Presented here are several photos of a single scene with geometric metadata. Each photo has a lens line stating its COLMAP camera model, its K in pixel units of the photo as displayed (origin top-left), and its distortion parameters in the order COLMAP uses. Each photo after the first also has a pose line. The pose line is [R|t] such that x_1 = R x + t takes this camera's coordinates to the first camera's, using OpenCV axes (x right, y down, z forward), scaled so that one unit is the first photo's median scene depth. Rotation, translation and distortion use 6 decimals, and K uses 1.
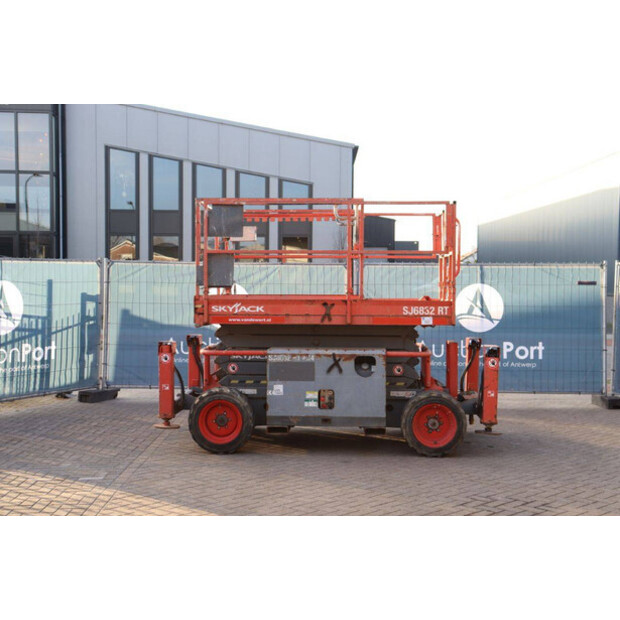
lens RADIAL K [[926.1, 0, 310.0], [0, 926.1, 310.0], [0, 0, 1]] dist [0.093109, 0.061619]
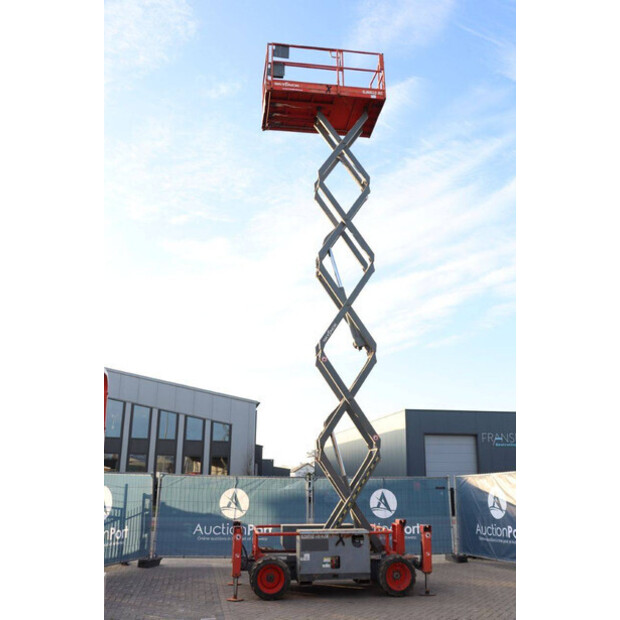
lens RADIAL K [[563.2, 0, 310.0], [0, 563.2, 310.0], [0, 0, 1]] dist [-0.144058, 0.176145]
pose [[0.979923, 0.059694, 0.190231, -0.237819], [0.006000, 0.944866, -0.327402, -0.008274], [-0.199287, 0.321970, 0.925538, -0.051115]]
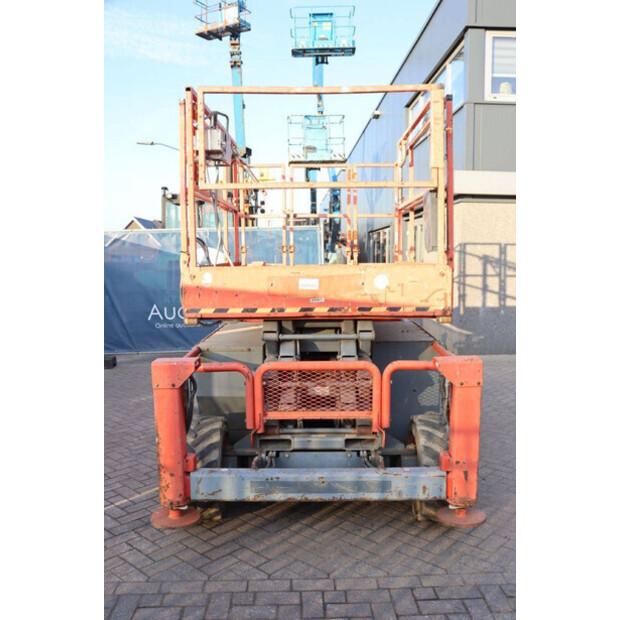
lens RADIAL K [[580.3, 0, 310.0], [0, 580.3, 310.0], [0, 0, 1]] dist [-0.073577, 0.012768]
pose [[-0.043828, -0.098504, 0.994171, -0.462741], [0.030432, 0.994534, 0.099882, -0.025801], [-0.998575, 0.034633, -0.040590, 1.099949]]
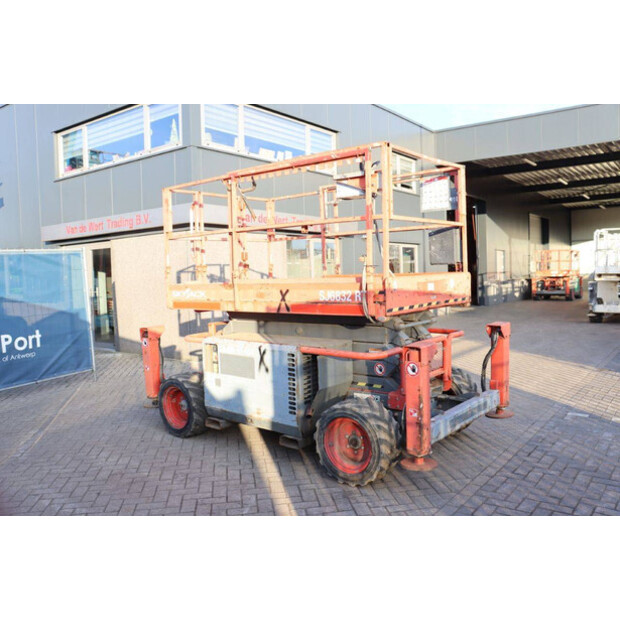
lens RADIAL K [[563.2, 0, 310.0], [0, 563.2, 310.0], [0, 0, 1]] dist [-0.144058, 0.176145]
pose [[-0.808268, -0.020749, 0.588449, -0.324249], [0.043165, 0.994602, 0.094359, -0.037761], [-0.587230, 0.101668, -0.803009, 1.545792]]
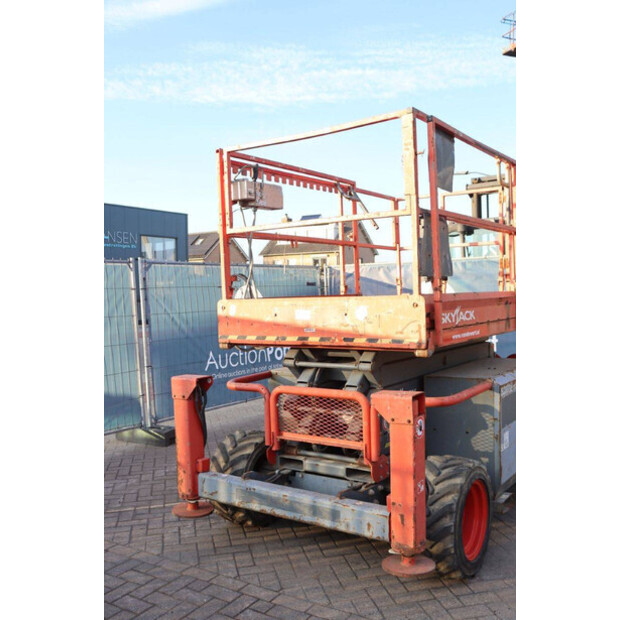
lens RADIAL K [[612.9, 0, 310.0], [0, 612.9, 310.0], [0, 0, 1]] dist [-0.051652, 0.012795]
pose [[0.531066, -0.041325, 0.846322, -0.447287], [0.048166, 0.998667, 0.018540, -0.016854], [-0.845960, 0.030918, 0.532349, 0.875220]]
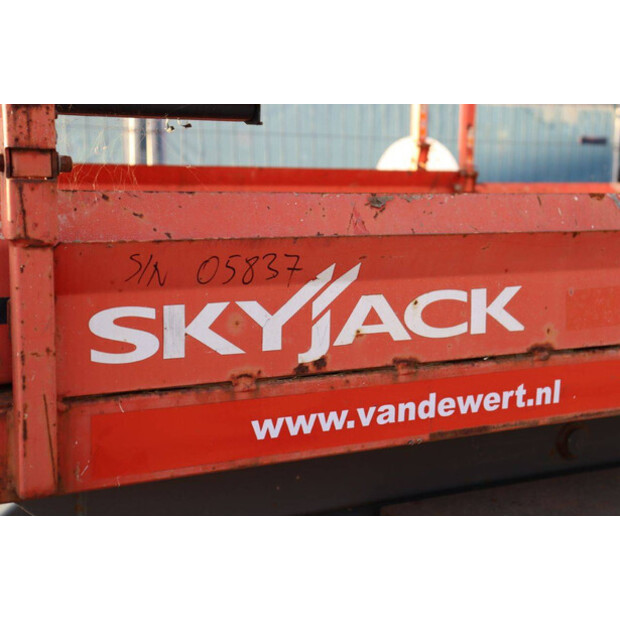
lens RADIAL K [[926.1, 0, 310.0], [0, 926.1, 310.0], [0, 0, 1]] dist [0.093109, 0.061619]
pose [[0.857217, -0.067763, 0.510477, -0.135316], [-0.010736, 0.988737, 0.149277, -0.018749], [-0.514843, -0.133443, 0.846835, 0.909017]]
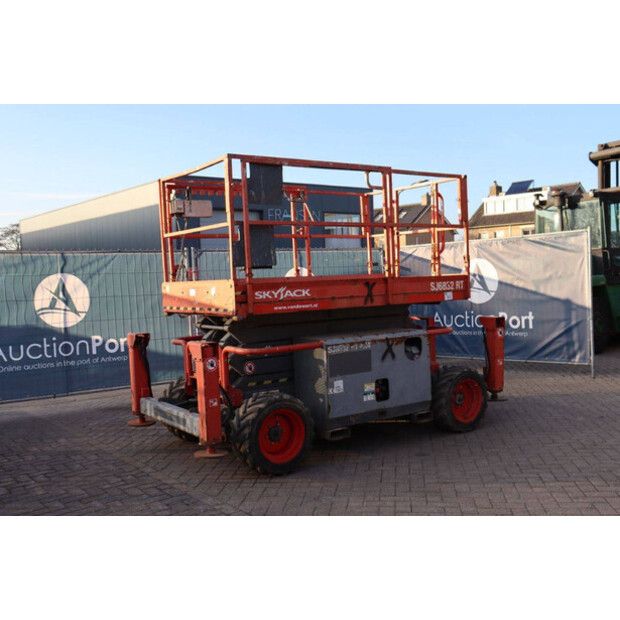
lens RADIAL K [[667.9, 0, 310.0], [0, 667.9, 310.0], [0, 0, 1]] dist [-0.020145, -0.000640]
pose [[0.790558, -0.064915, 0.608936, -0.415761], [0.055212, 0.997872, 0.034698, -0.006230], [-0.609893, 0.006190, 0.792460, 0.522687]]
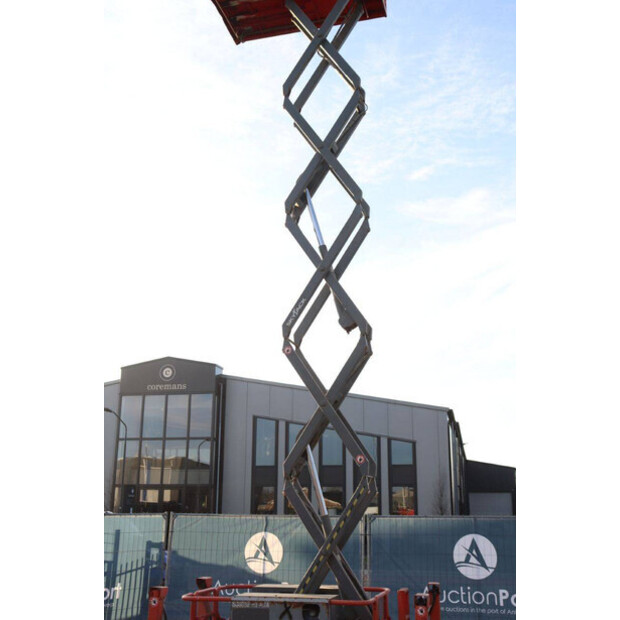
lens RADIAL K [[749.1, 0, 310.4], [0, 749.1, 303.3], [0, 0, 1]] dist [-0.092191, 0.389589]
pose [[0.979724, -0.056191, -0.192310, 0.253008], [-0.006131, 0.951008, -0.309106, -0.019388], [0.200257, 0.304018, 0.931381, 0.017585]]
